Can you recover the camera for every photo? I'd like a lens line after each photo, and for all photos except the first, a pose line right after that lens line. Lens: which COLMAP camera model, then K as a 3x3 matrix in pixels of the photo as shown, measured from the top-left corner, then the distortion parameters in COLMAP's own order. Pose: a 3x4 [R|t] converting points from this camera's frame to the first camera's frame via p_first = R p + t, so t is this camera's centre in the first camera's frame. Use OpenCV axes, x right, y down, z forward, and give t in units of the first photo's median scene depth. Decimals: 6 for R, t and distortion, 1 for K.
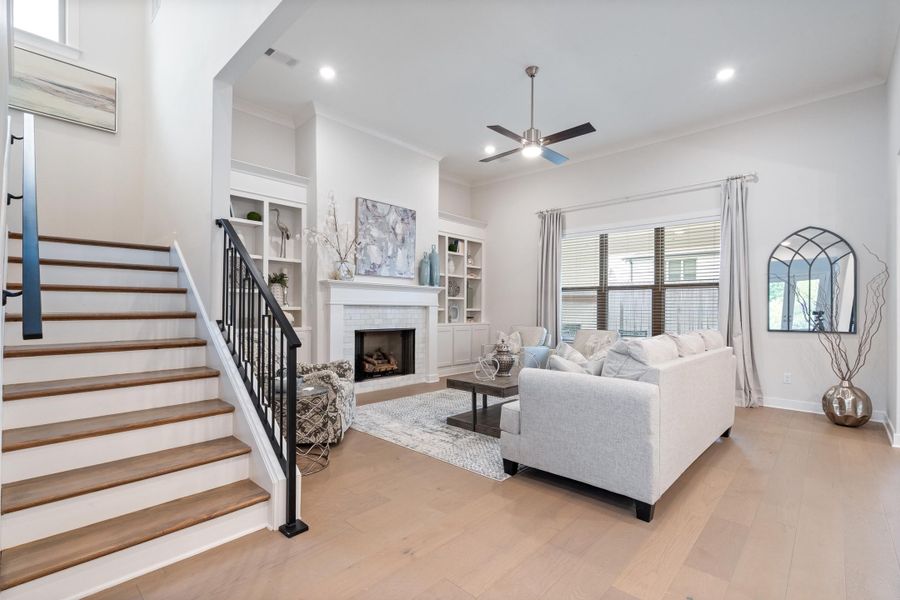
lens RADIAL K [[416.2, 0, 444.0], [0, 416.2, 304.9], [0, 0, 1]] dist [-0.001989, 0.000978]
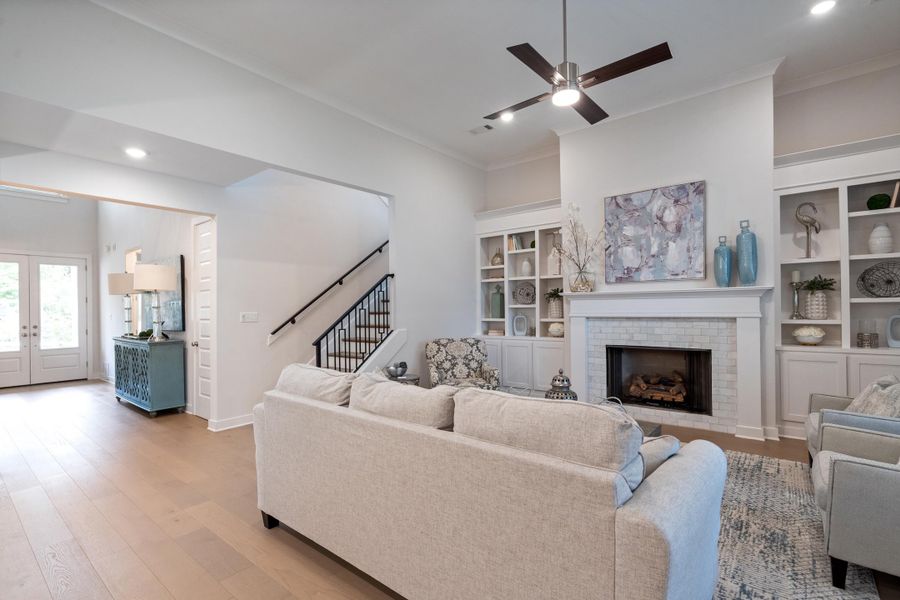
lens RADIAL K [[416.2, 0, 444.0], [0, 416.2, 304.9], [0, 0, 1]] dist [-0.001989, 0.000978]
pose [[0.077764, -0.023273, -0.996700, 0.619409], [0.019550, 0.999571, -0.021815, -0.012224], [0.996780, -0.017789, 0.078185, 0.537832]]
